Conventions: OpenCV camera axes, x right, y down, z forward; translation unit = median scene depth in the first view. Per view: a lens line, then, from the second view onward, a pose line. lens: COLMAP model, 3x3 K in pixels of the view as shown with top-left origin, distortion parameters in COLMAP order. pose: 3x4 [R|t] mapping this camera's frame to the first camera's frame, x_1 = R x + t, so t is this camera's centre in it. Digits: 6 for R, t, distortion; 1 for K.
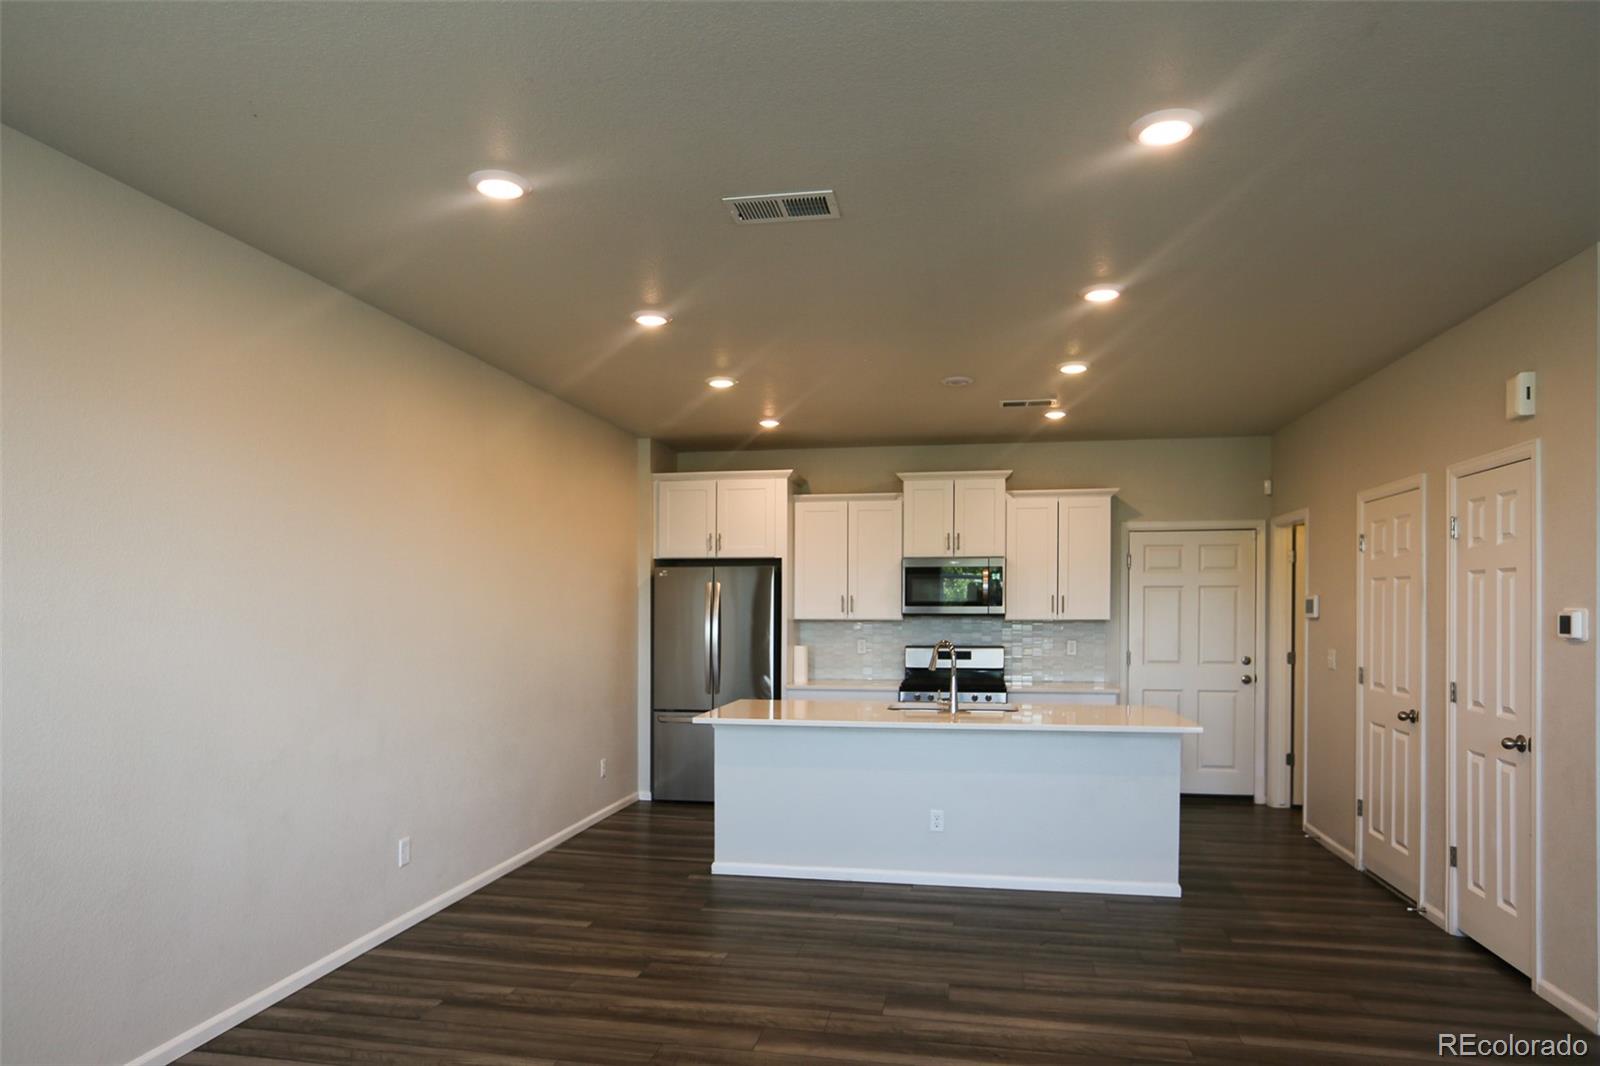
lens RADIAL K [[964.6, 0, 793.2], [0, 964.6, 624.2], [0, 0, 1]] dist [0.005773, 0.000991]
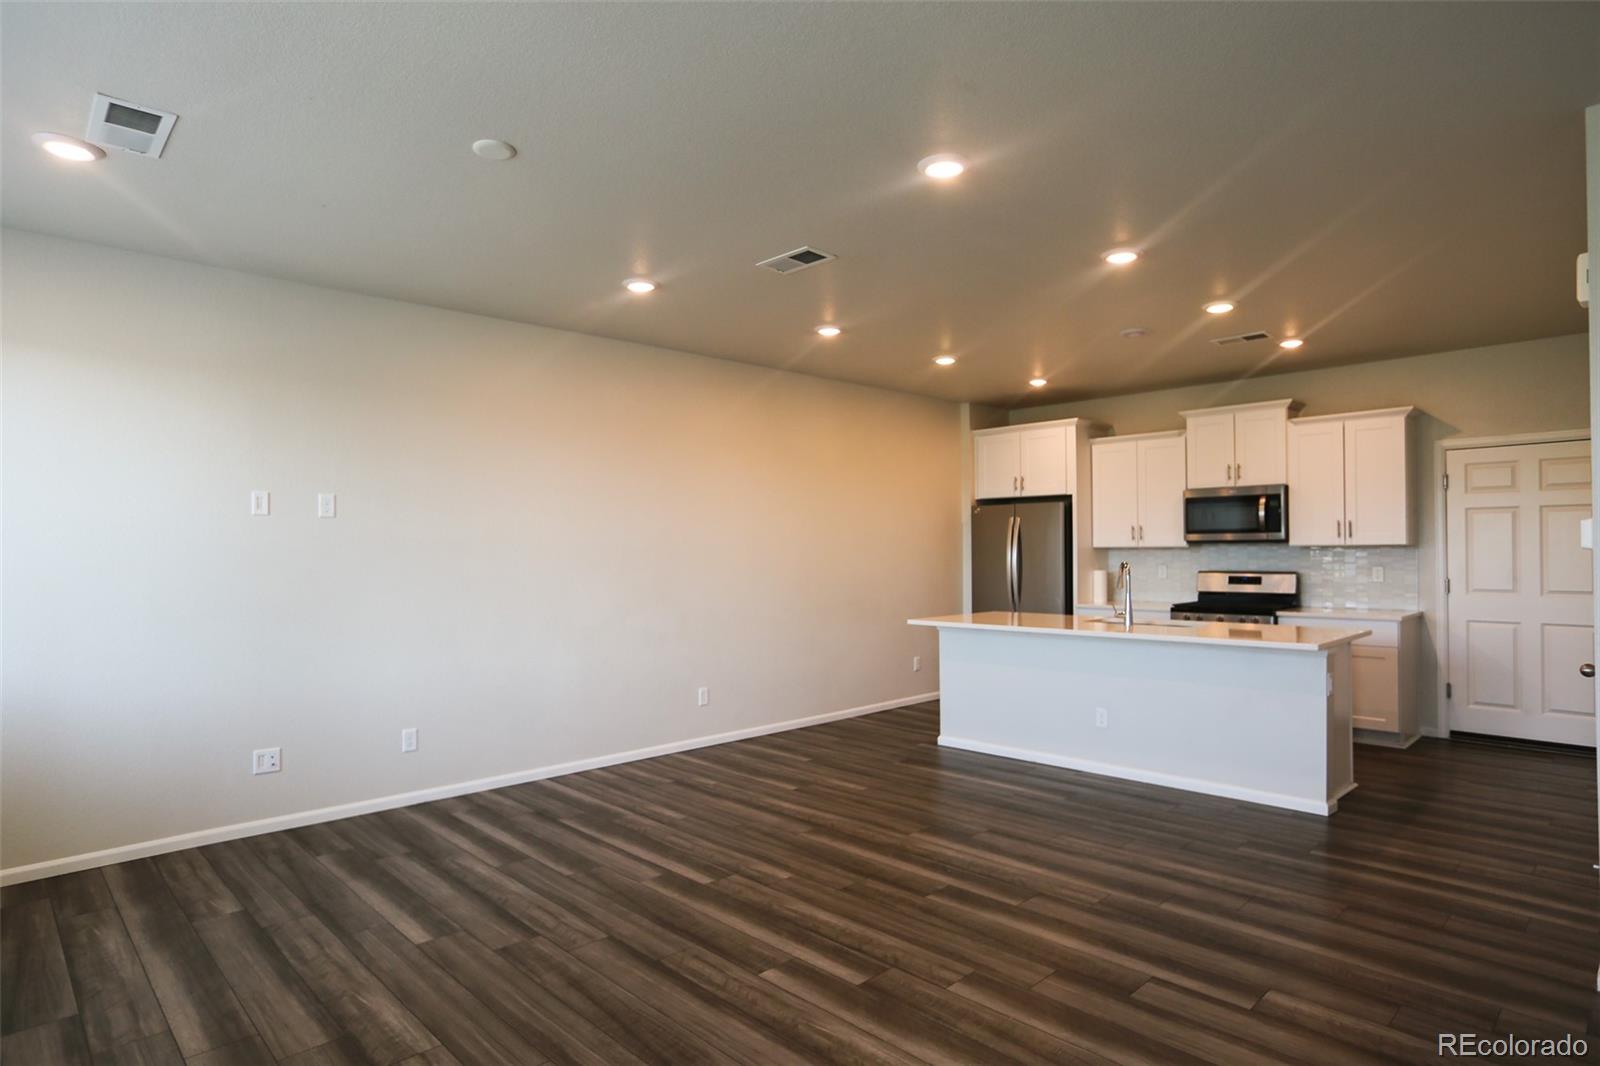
lens RADIAL K [[859.8, 0, 814.0], [0, 859.8, 545.4], [0, 0, 1]] dist [-0.002368, 0.013736]
pose [[0.831139, -0.010960, -0.555956, 0.312707], [0.001281, 0.999841, -0.017796, 0.010878], [0.556063, 0.014078, 0.831021, -0.034171]]
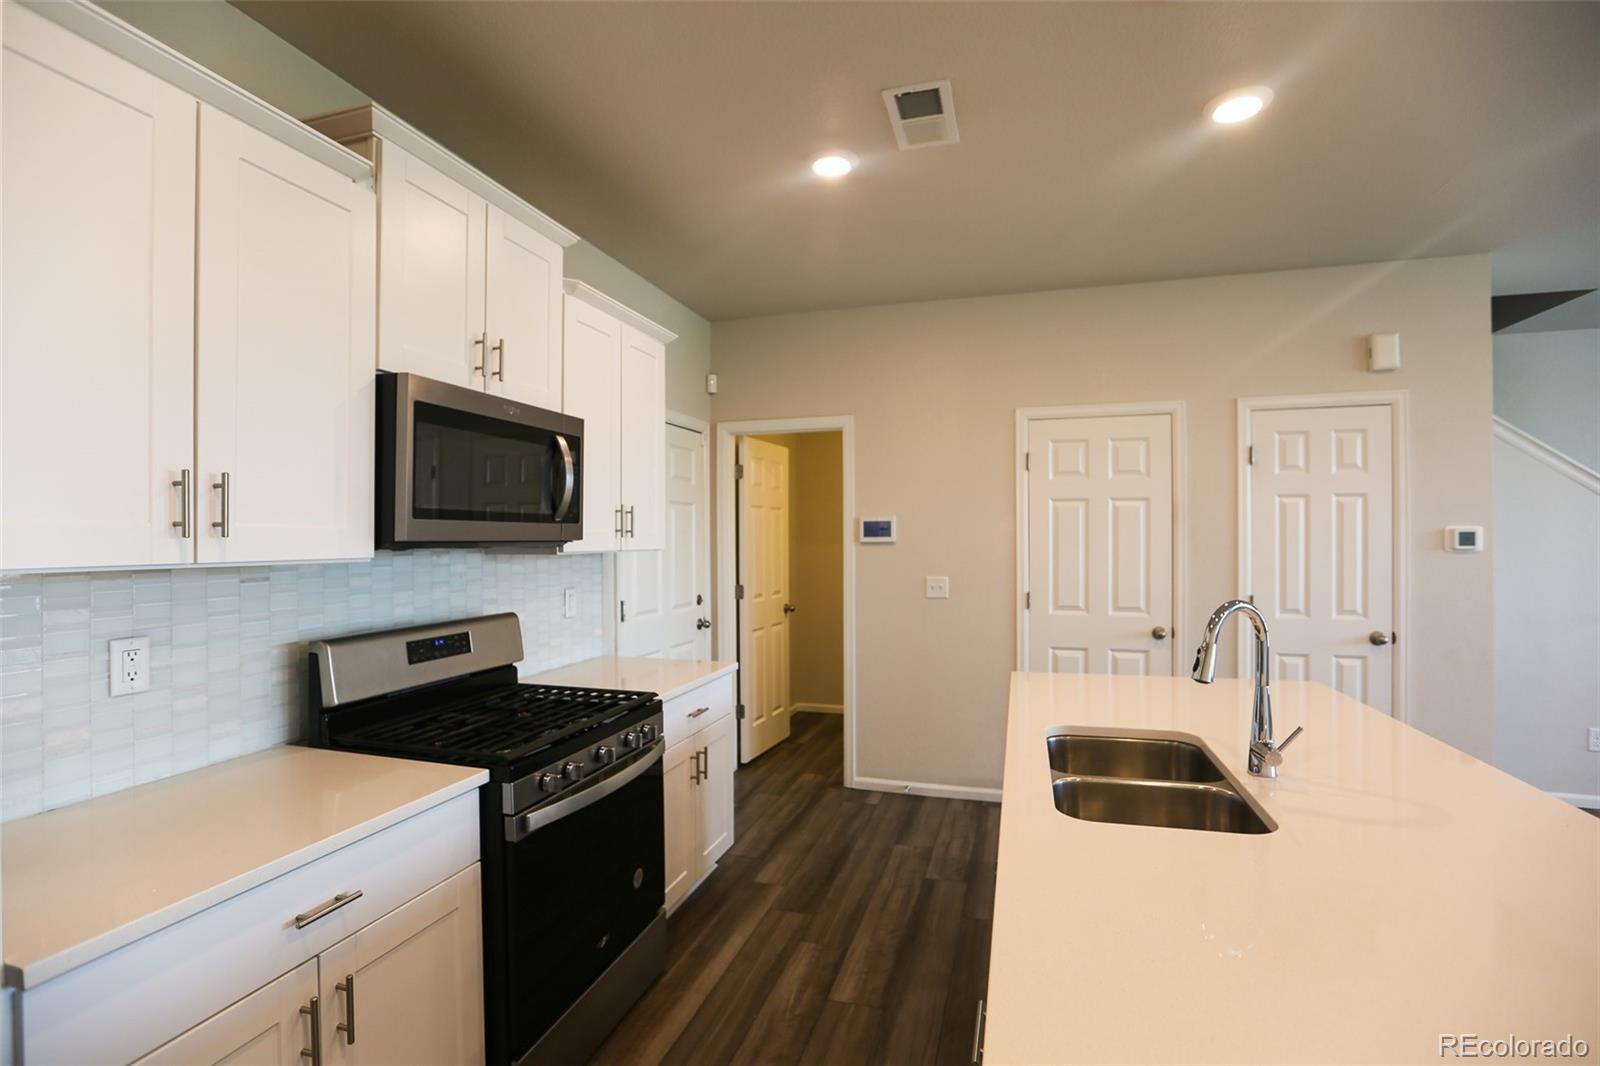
lens RADIAL K [[747.5, 0, 796.2], [0, 747.5, 534.0], [0, 0, 1]] dist [-0.027938, 0.007830]
pose [[0.095023, 0.005553, 0.995460, -0.126078], [0.022358, 0.999720, -0.007710, -0.008945], [-0.995224, 0.022989, 0.094872, 0.869460]]
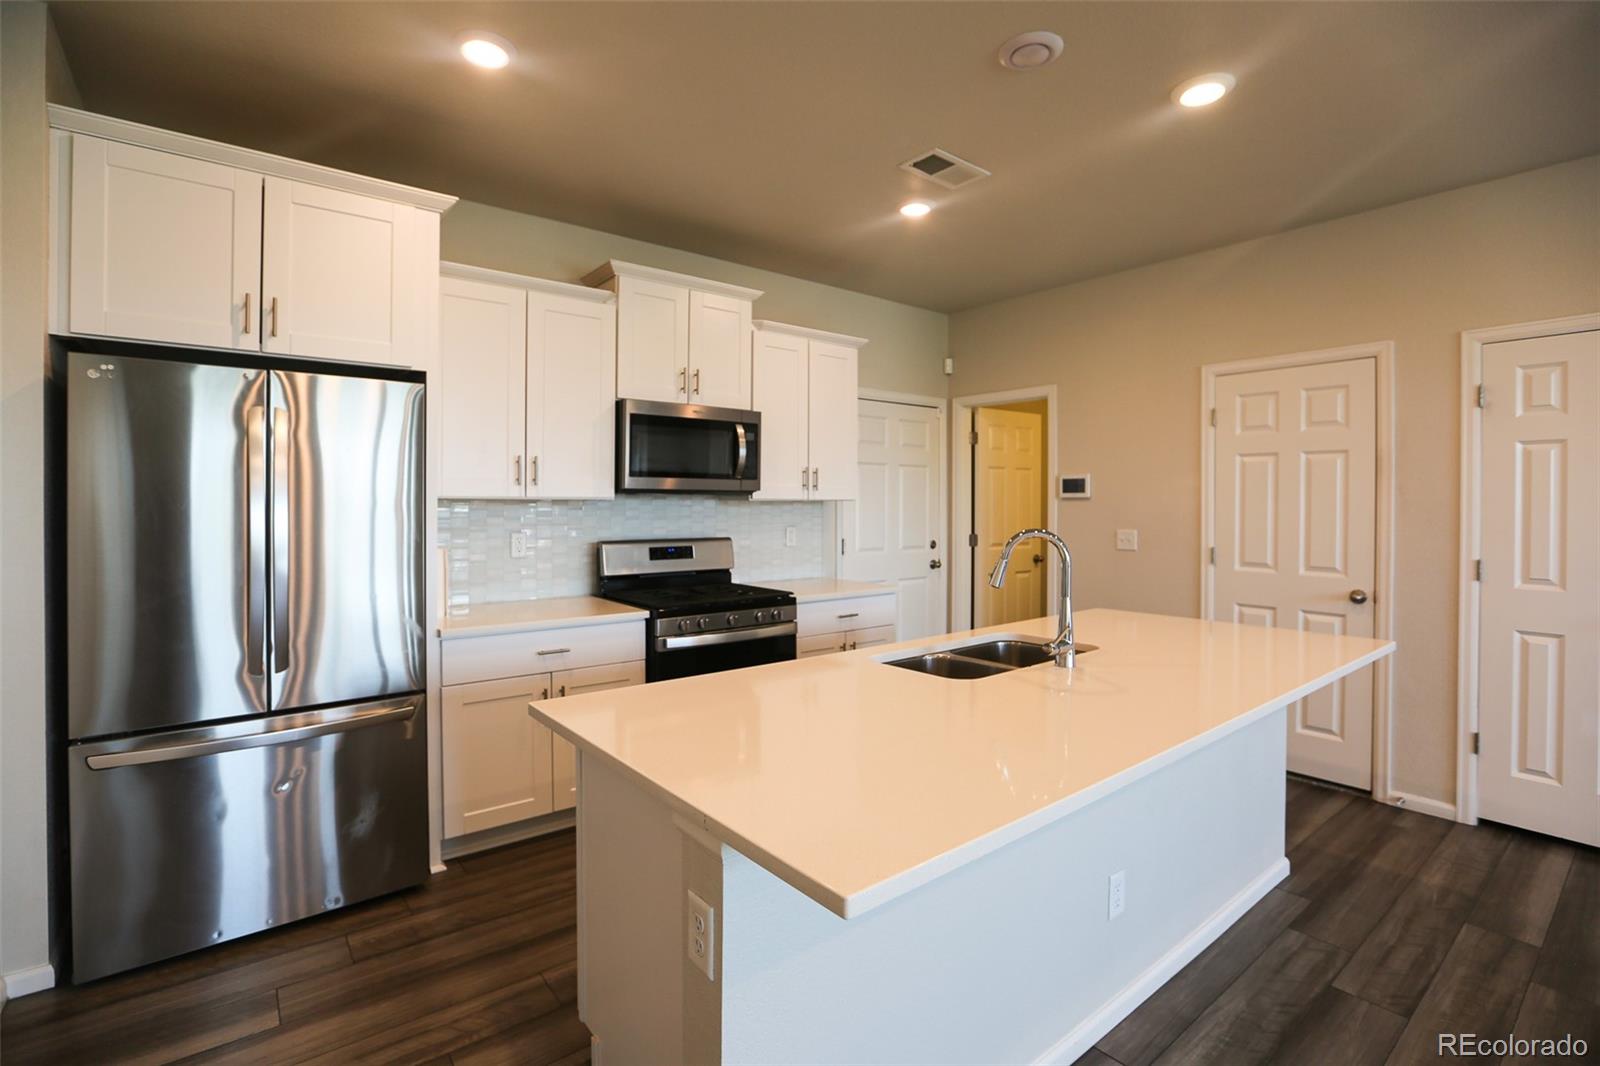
lens RADIAL K [[747.5, 0, 790.8], [0, 747.5, 508.6], [0, 0, 1]] dist [-0.027938, 0.007830]
pose [[0.653298, -0.001742, 0.757099, -0.181324], [0.008937, 0.999945, -0.005410, 0.005059], [-0.757048, 0.010301, 0.653278, 0.628908]]
